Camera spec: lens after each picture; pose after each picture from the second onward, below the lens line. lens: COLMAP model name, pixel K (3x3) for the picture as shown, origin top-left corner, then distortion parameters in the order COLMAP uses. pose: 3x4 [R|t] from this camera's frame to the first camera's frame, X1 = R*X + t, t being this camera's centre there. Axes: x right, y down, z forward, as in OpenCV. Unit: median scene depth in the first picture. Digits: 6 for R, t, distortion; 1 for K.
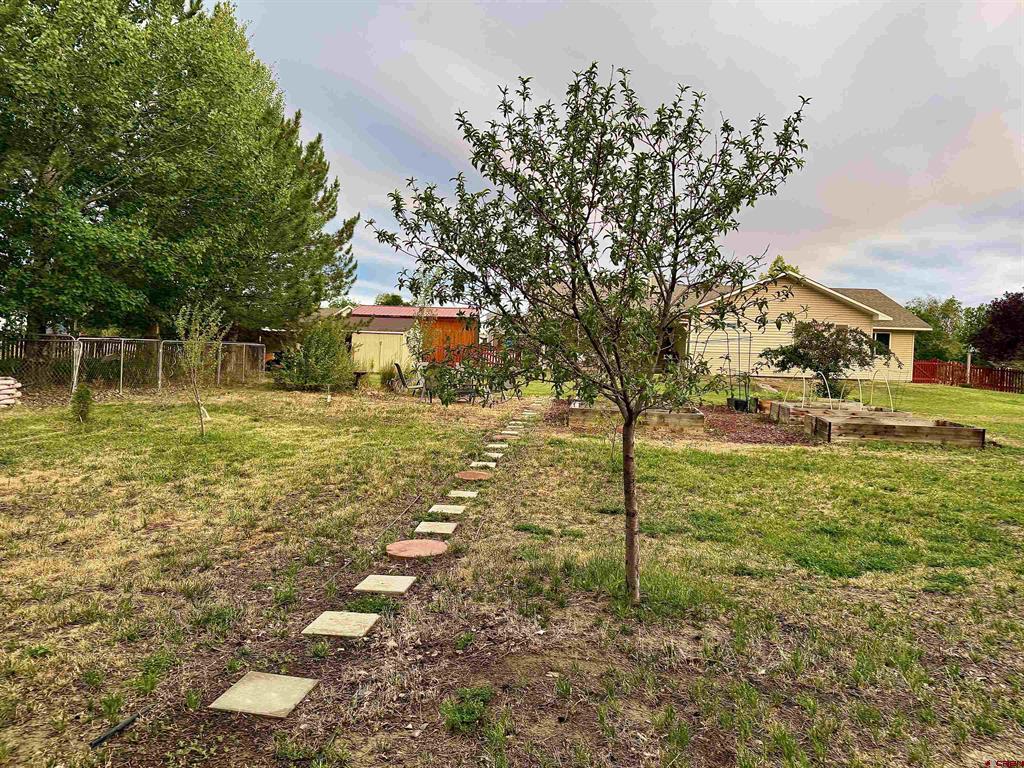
lens RADIAL K [[724.6, 0, 512.0], [0, 724.6, 384.0], [0, 0, 1]] dist [0.074723, -0.093789]
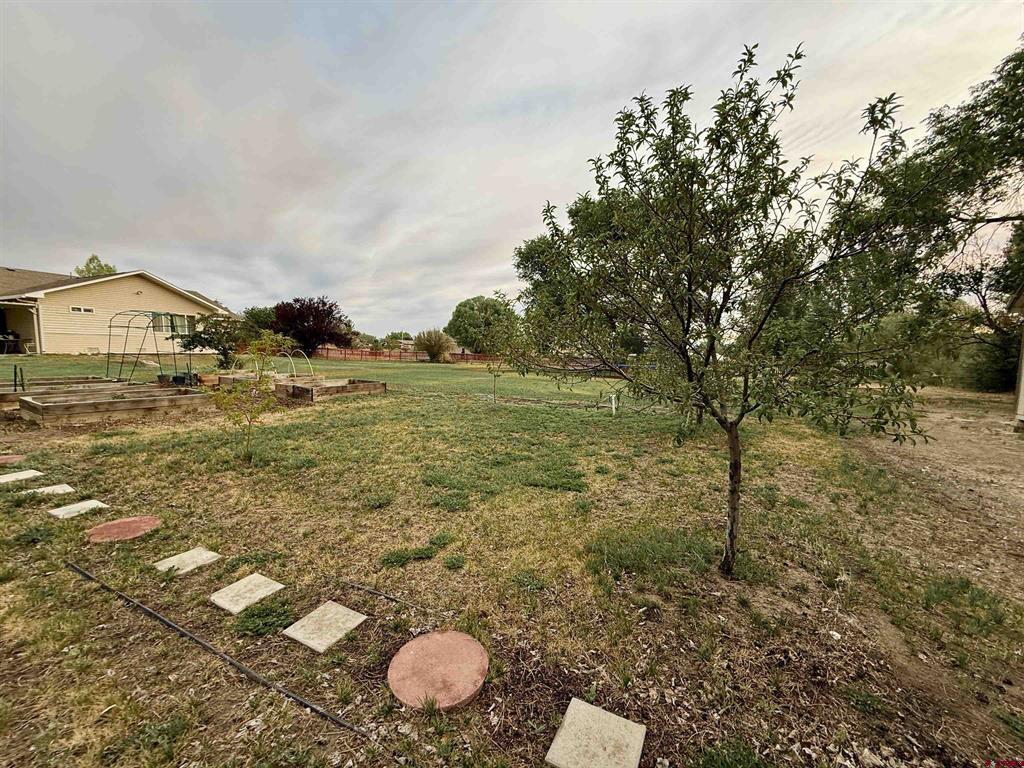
lens RADIAL K [[408.3, 0, 517.2], [0, 408.3, 388.4], [0, 0, 1]] dist [0.000764, 0.000340]
pose [[0.362916, -0.112559, 0.924999, -0.133130], [0.028017, 0.993547, 0.109908, -0.019729], [-0.931401, -0.013972, 0.363728, 0.255216]]
